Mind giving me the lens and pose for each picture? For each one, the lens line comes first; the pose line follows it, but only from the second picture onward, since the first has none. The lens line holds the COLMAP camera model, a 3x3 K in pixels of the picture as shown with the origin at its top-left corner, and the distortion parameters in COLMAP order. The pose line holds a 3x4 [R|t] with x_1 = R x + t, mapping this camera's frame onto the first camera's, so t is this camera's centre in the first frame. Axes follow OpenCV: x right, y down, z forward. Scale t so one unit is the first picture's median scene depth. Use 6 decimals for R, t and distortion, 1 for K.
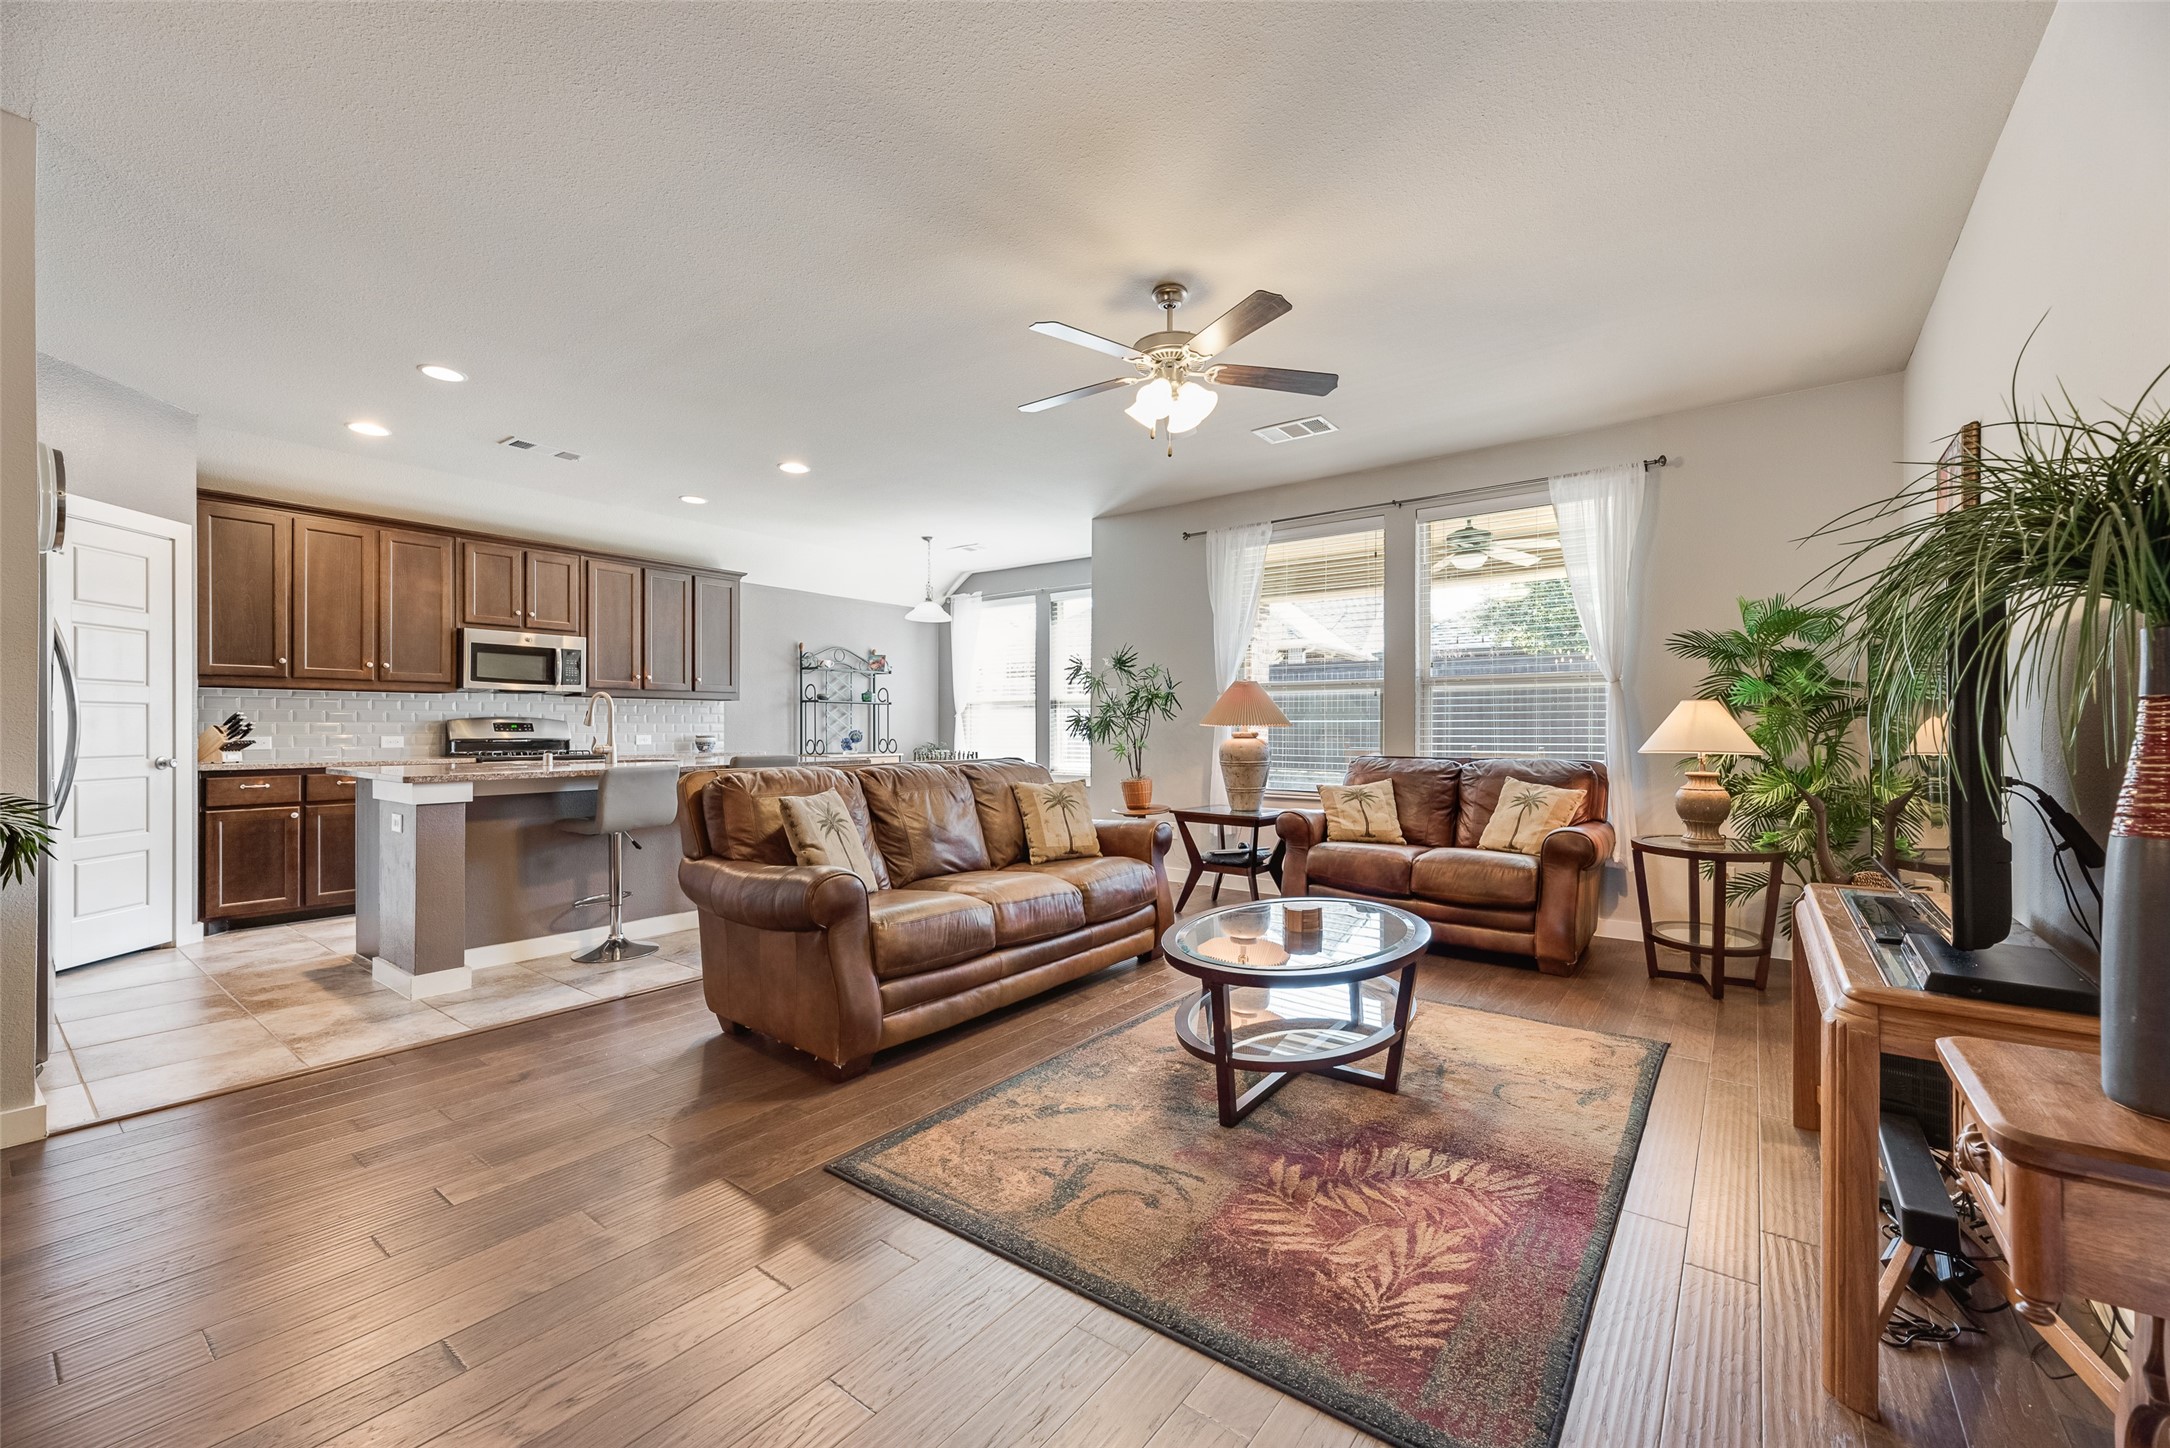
lens RADIAL K [[882.1, 0, 1092.2], [0, 882.1, 726.2], [0, 0, 1]] dist [0.002426, 0.000307]
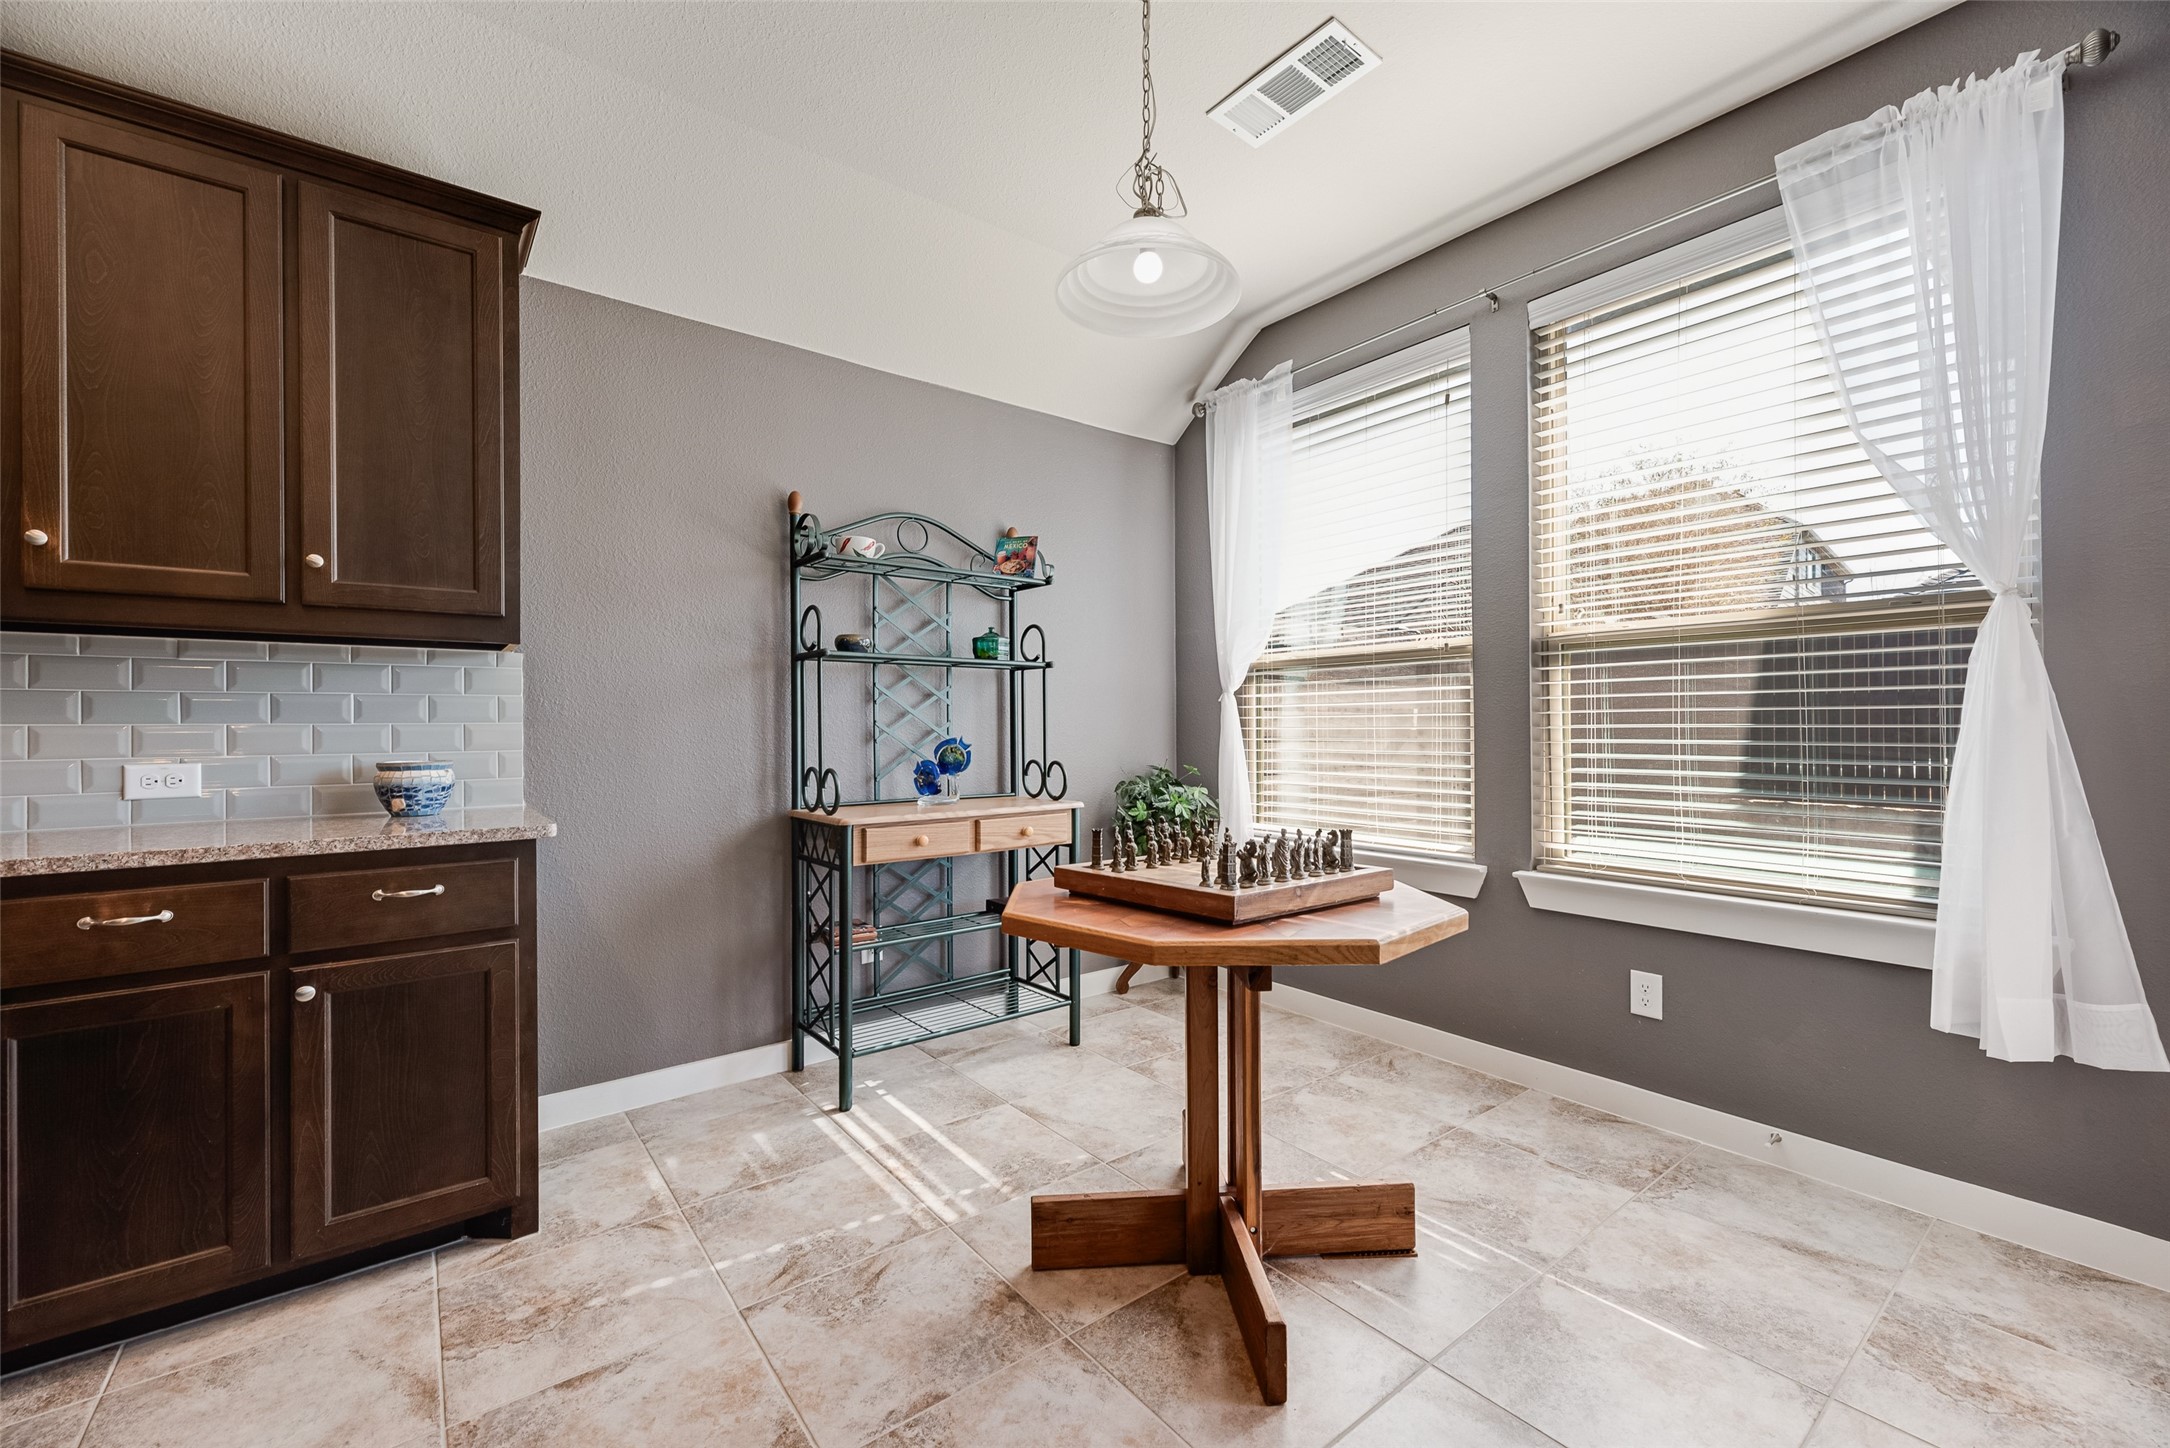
lens RADIAL K [[882.1, 0, 1091.5], [0, 882.1, 726.2], [0, 0, 1]] dist [0.002426, 0.000307]
pose [[0.965423, -0.005430, -0.260634, -0.116849], [0.005121, 0.999985, -0.001865, 0.000509], [0.260640, 0.000466, 0.965436, 0.653494]]
